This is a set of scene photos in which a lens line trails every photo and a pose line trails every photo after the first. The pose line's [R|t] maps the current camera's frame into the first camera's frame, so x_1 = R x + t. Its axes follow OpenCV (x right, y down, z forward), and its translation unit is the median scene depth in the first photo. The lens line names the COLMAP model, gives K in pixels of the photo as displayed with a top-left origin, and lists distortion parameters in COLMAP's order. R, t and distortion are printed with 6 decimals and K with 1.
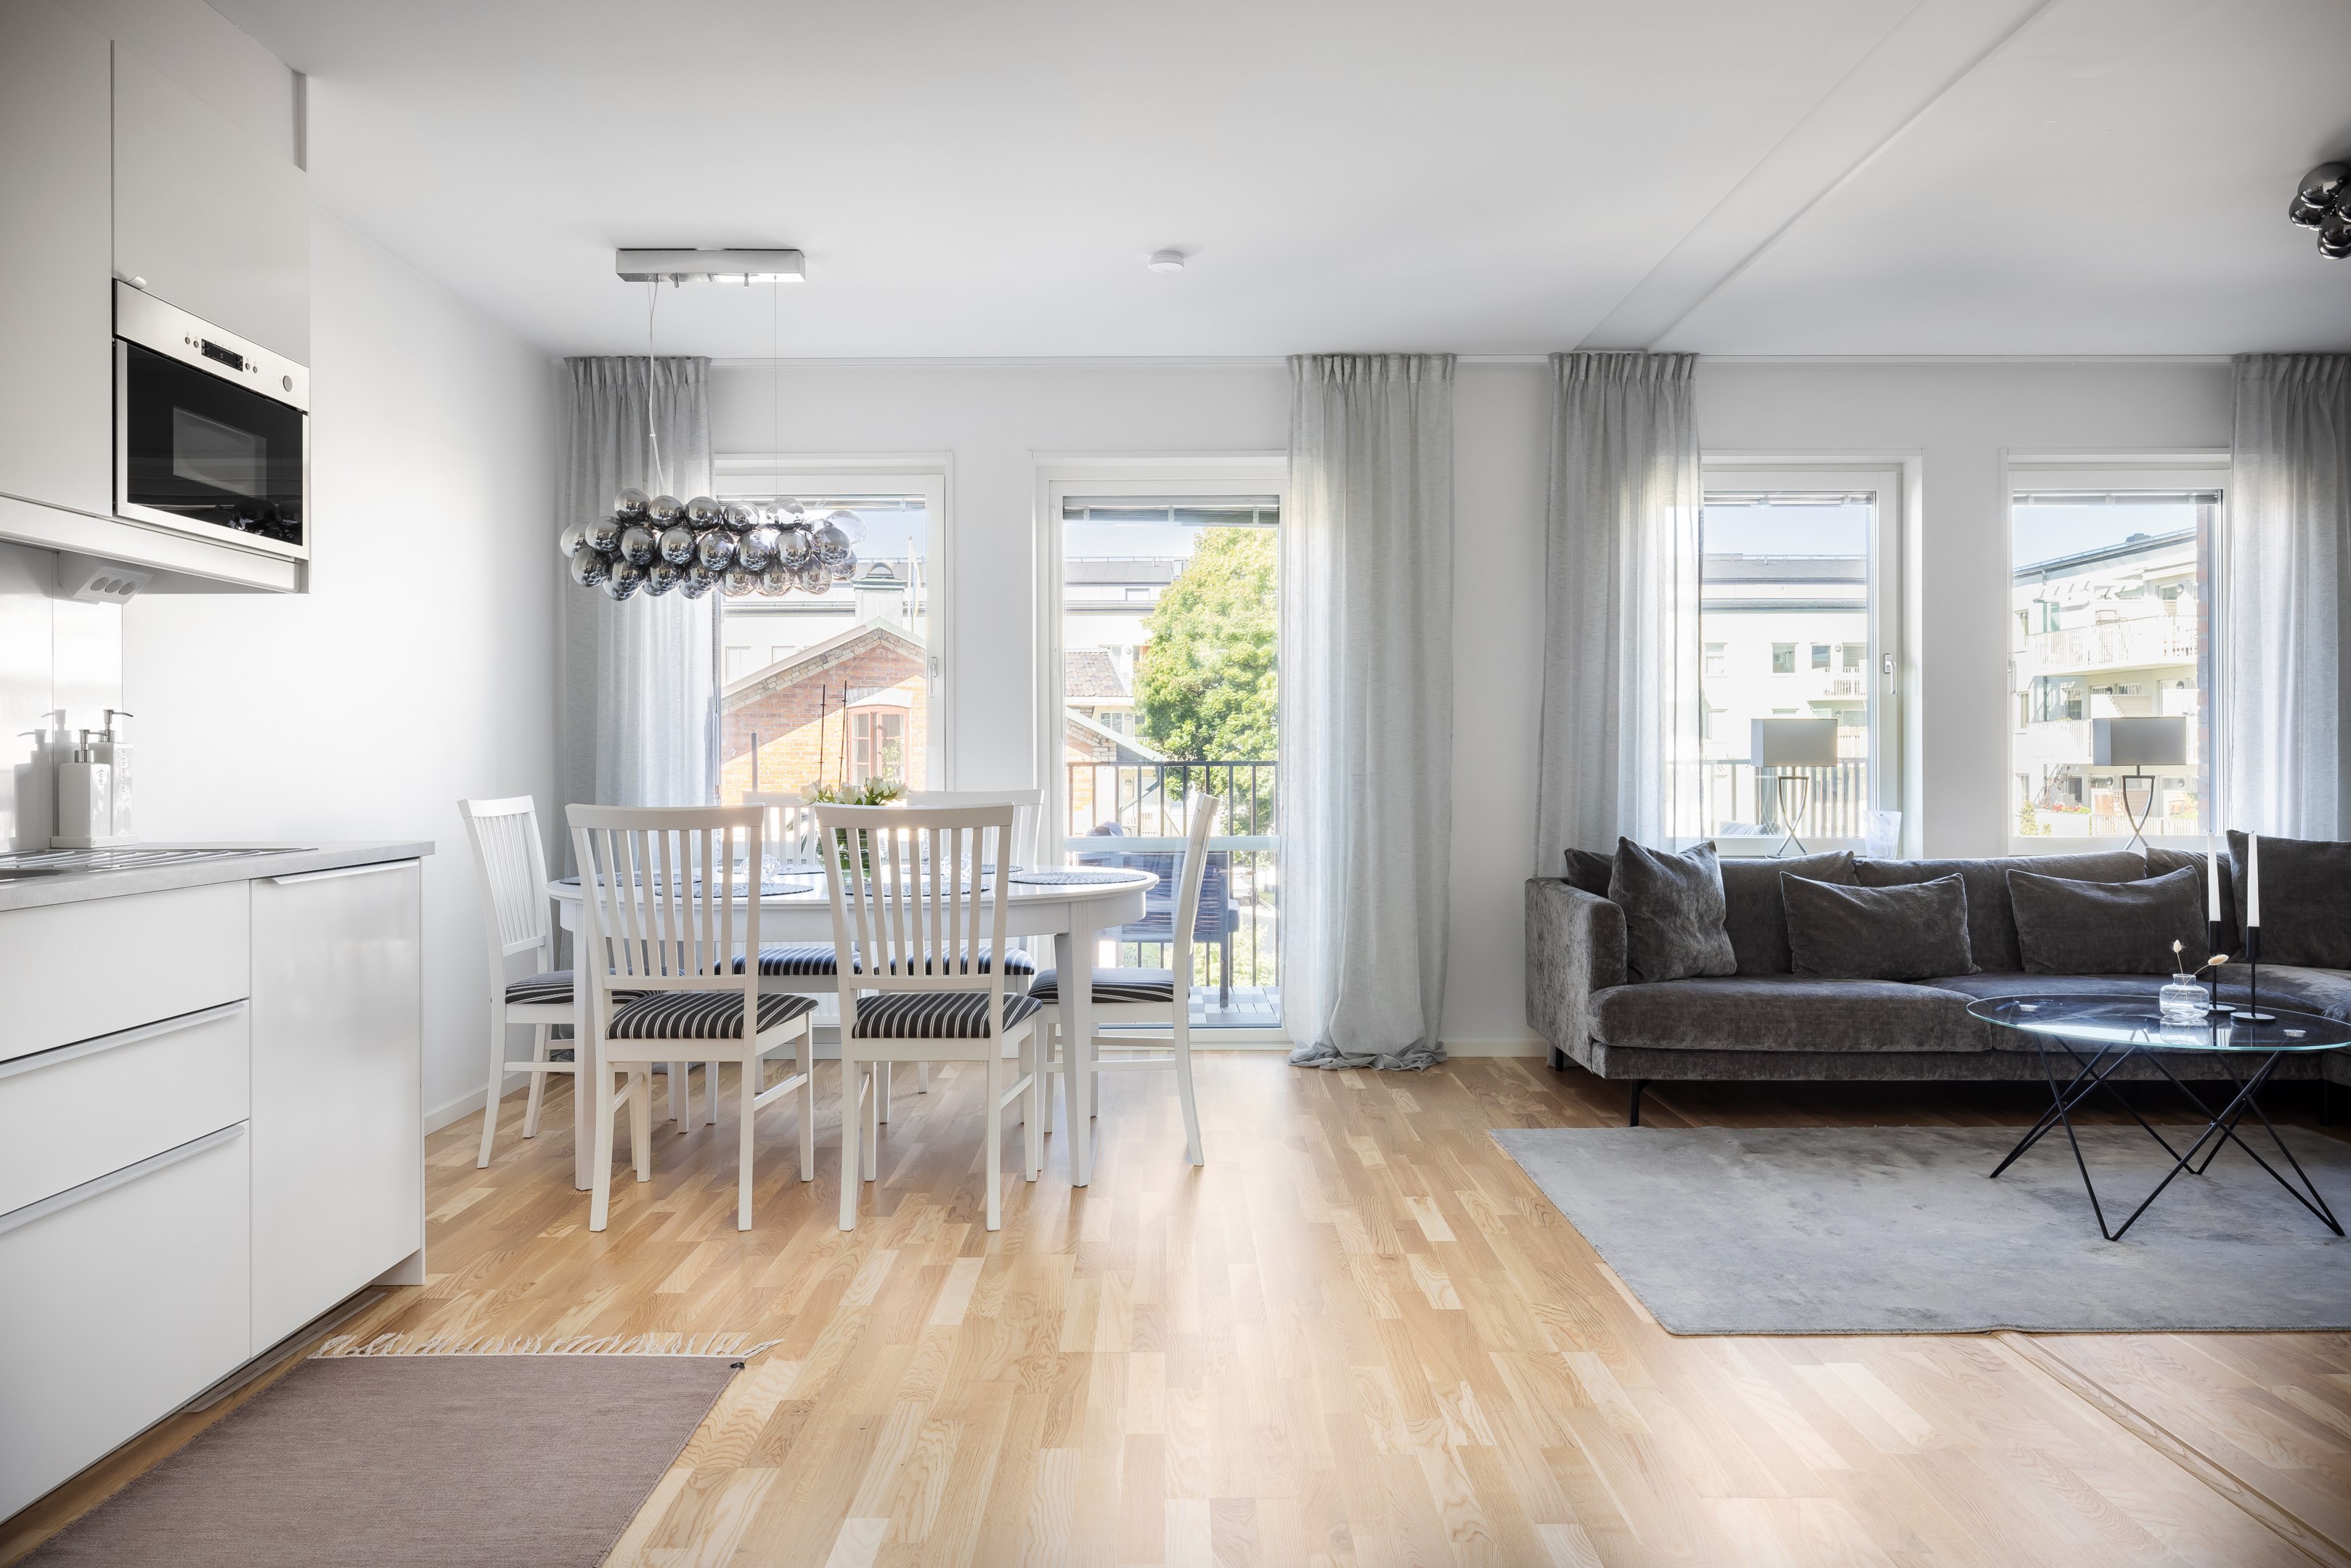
lens RADIAL K [[1606.7, 0, 1147.1], [0, 1606.7, 766.7], [0, 0, 1]] dist [-0.004428, 0.000735]
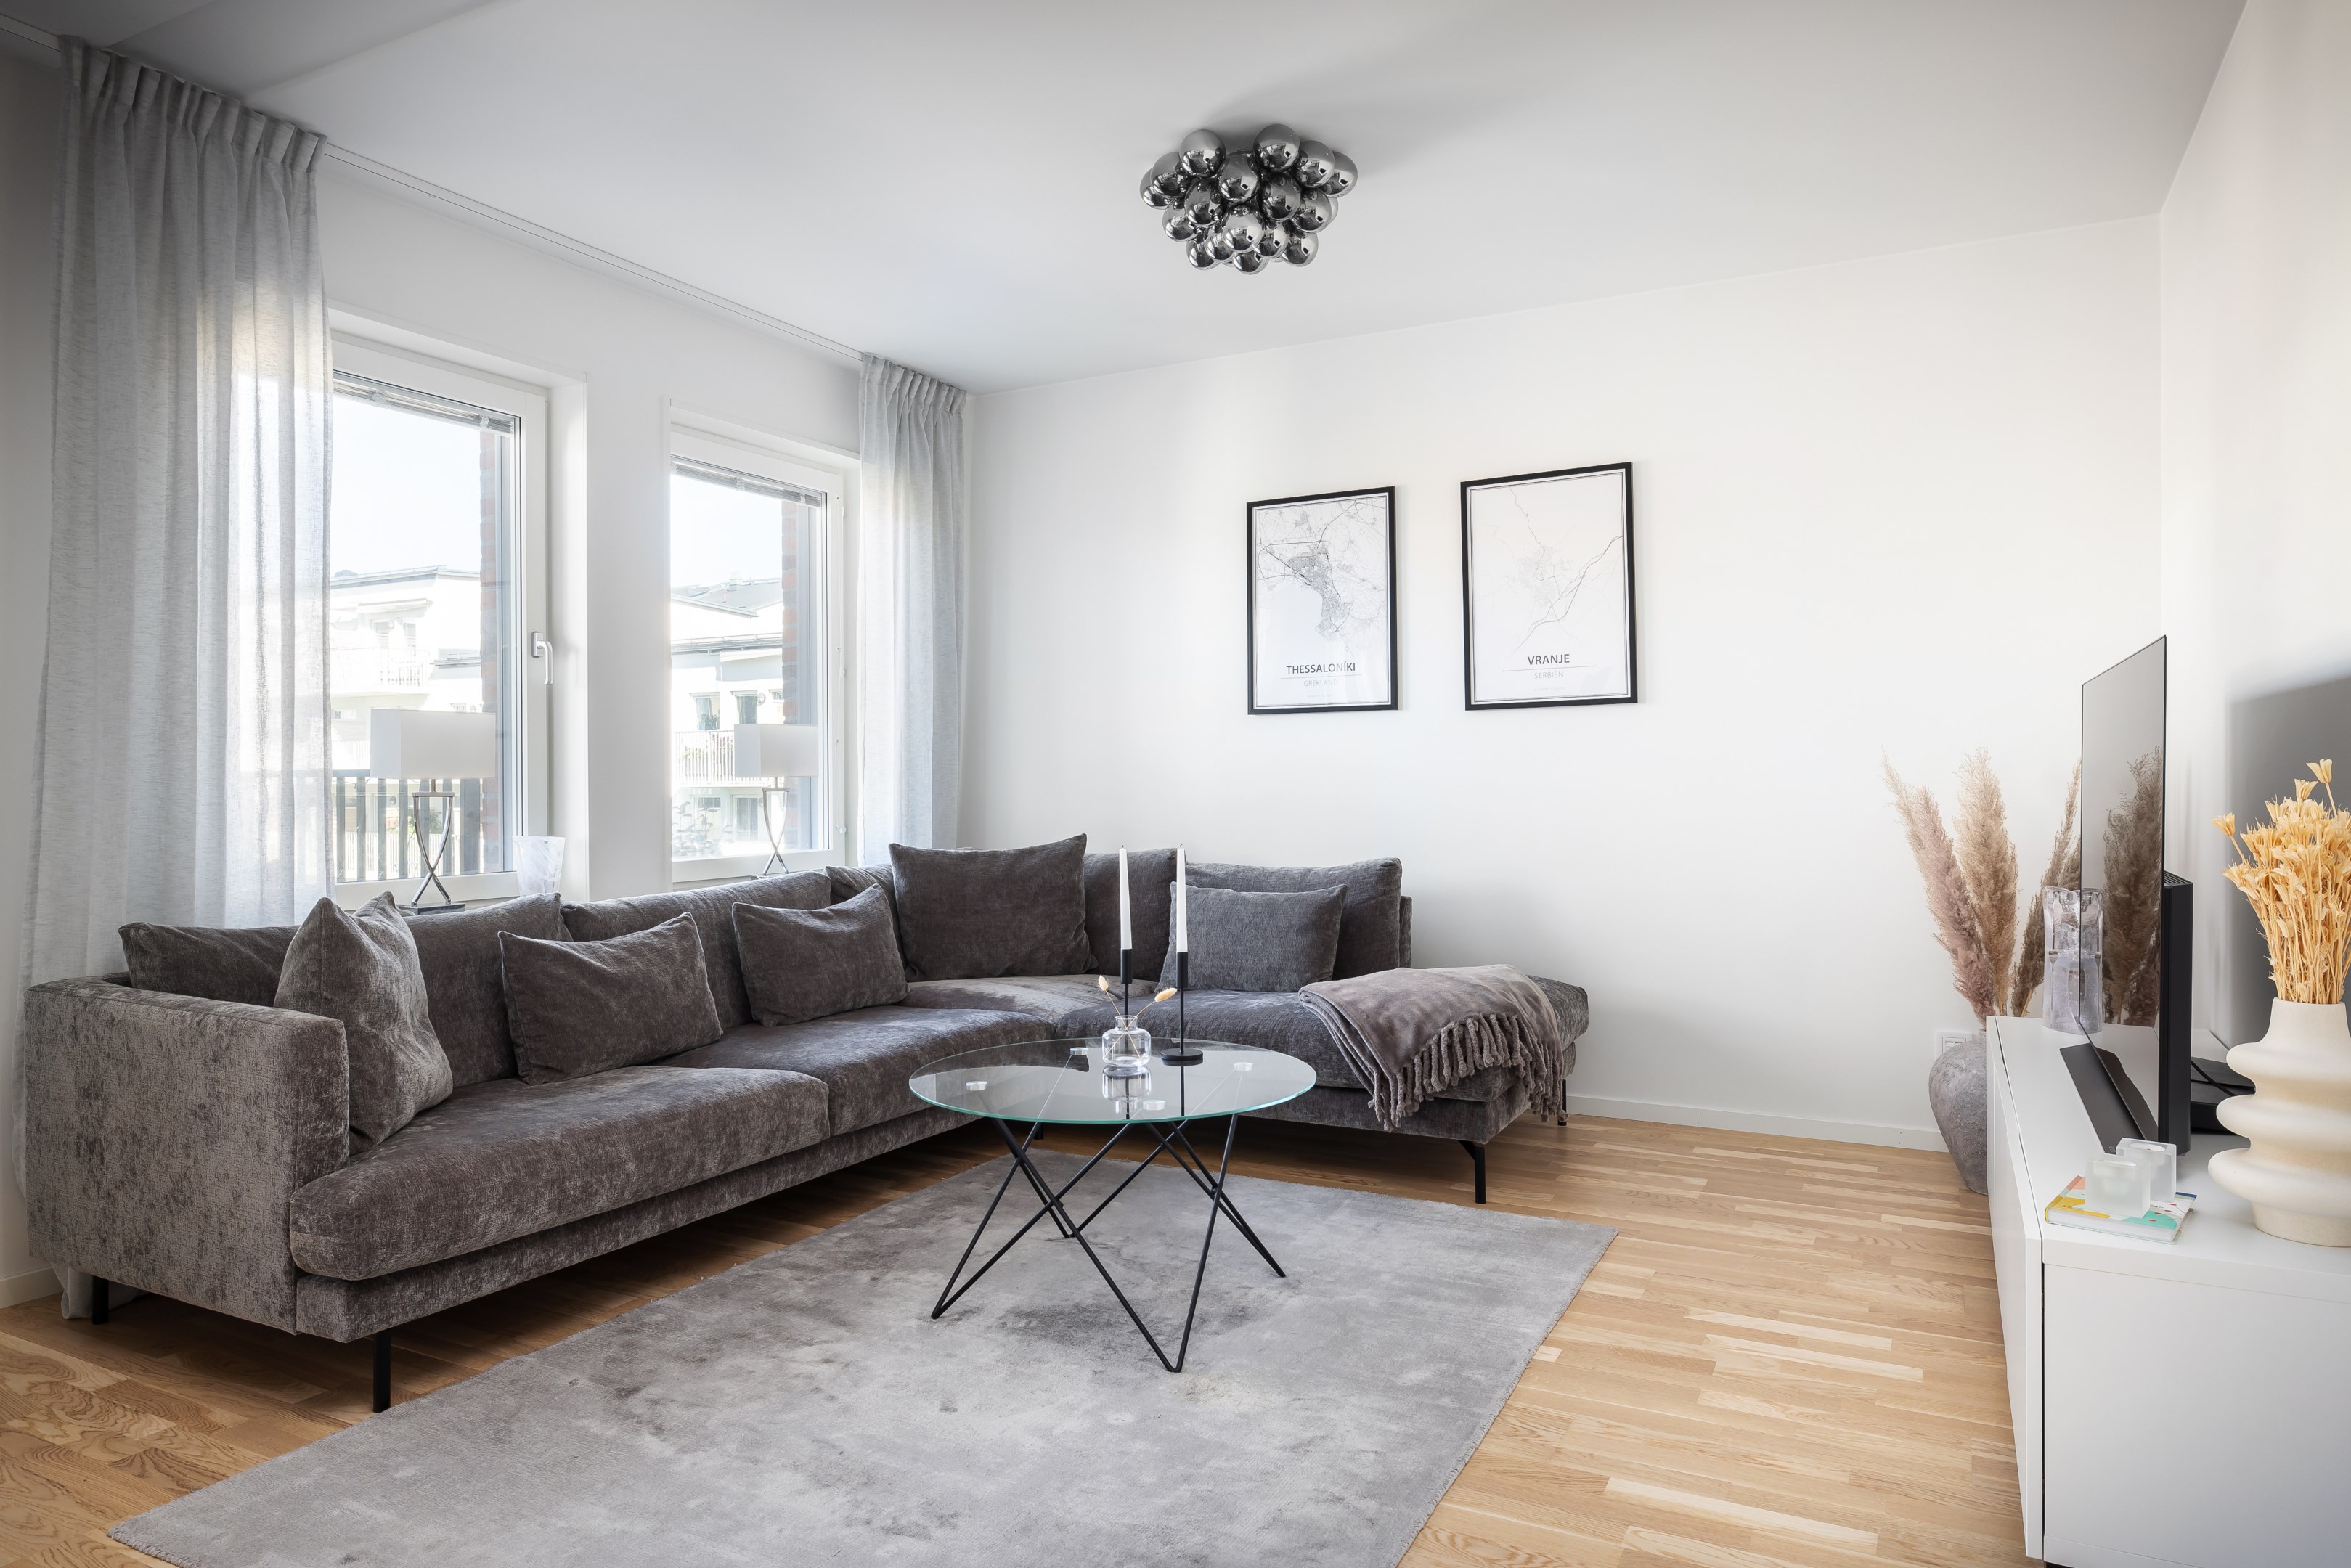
lens RADIAL K [[1466.2, 0, 1177.4], [0, 1466.2, 785.1], [0, 0, 1]] dist [-0.003296, -0.000301]
pose [[0.457882, -0.004603, 0.889001, -0.025845], [0.005535, 0.999982, 0.002327, 0.003633], [-0.888996, 0.003855, 0.457900, 0.463825]]
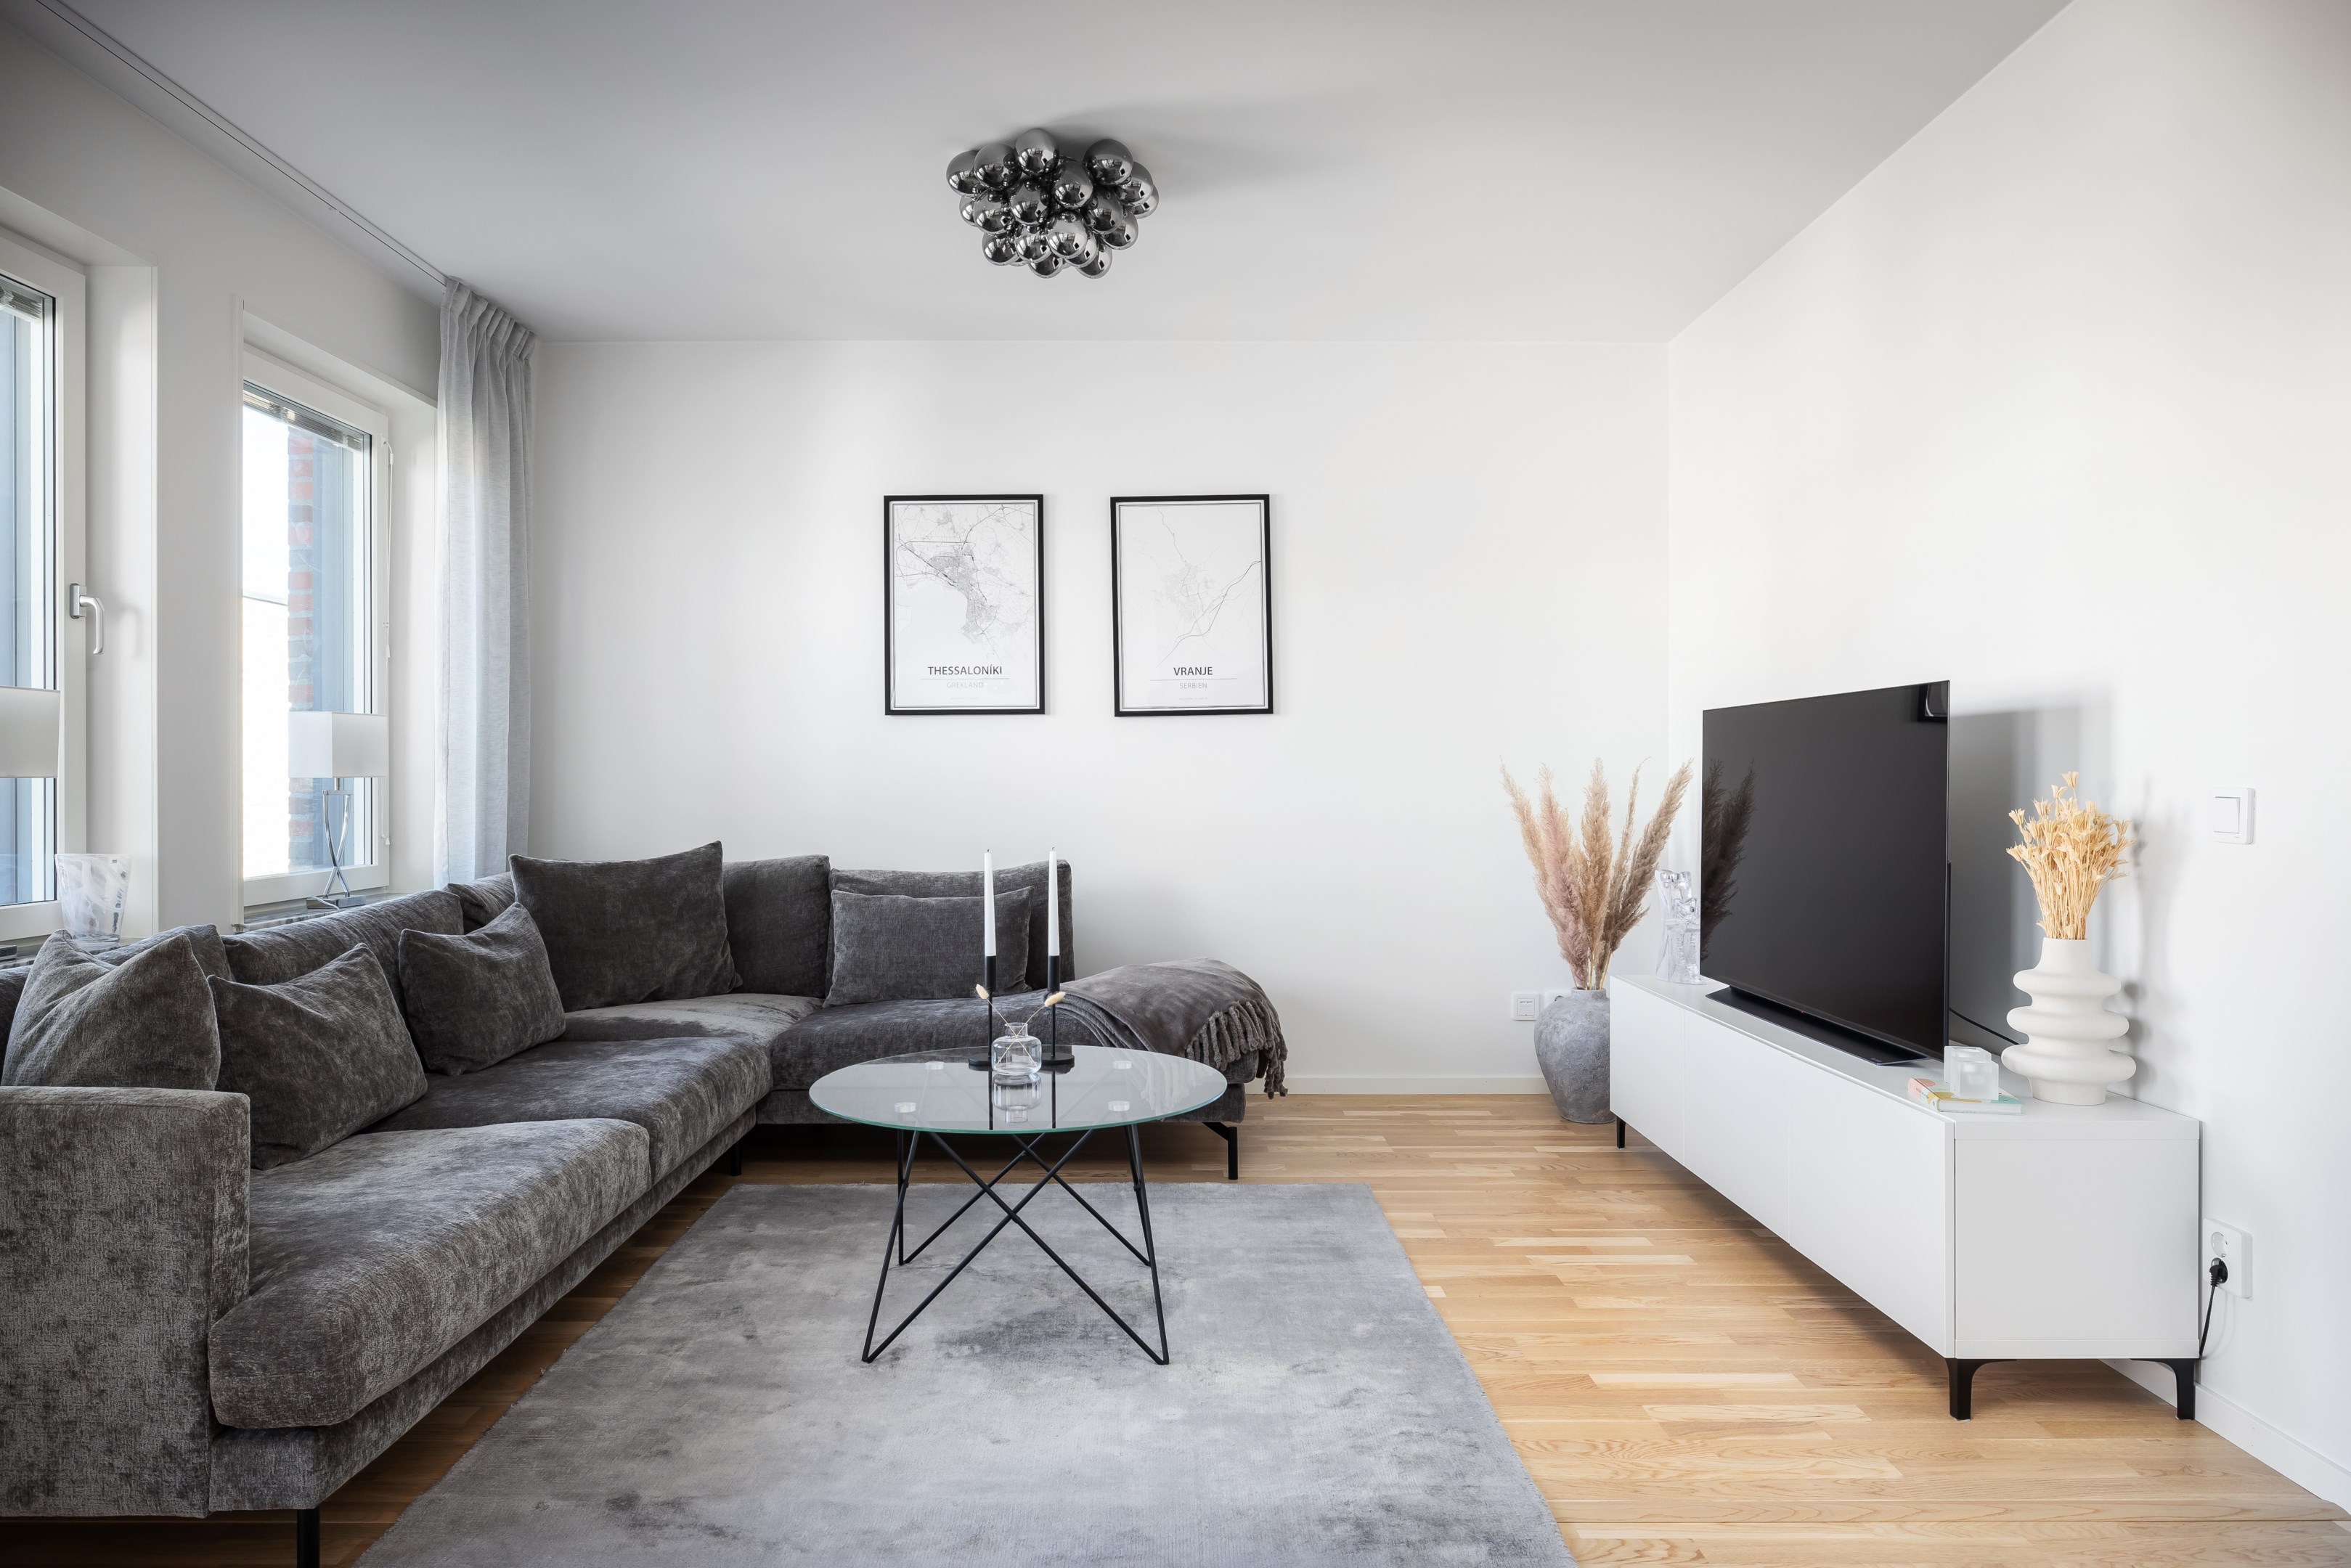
lens RADIAL K [[1495.6, 0, 1175.5], [0, 1495.6, 784.0], [0, 0, 1]] dist [-0.001870, 0.002708]
pose [[-0.017774, -0.000554, 0.999842, -0.101161], [0.002579, 0.999996, 0.000600, 0.003335], [-0.999839, 0.002589, -0.017772, 0.698567]]
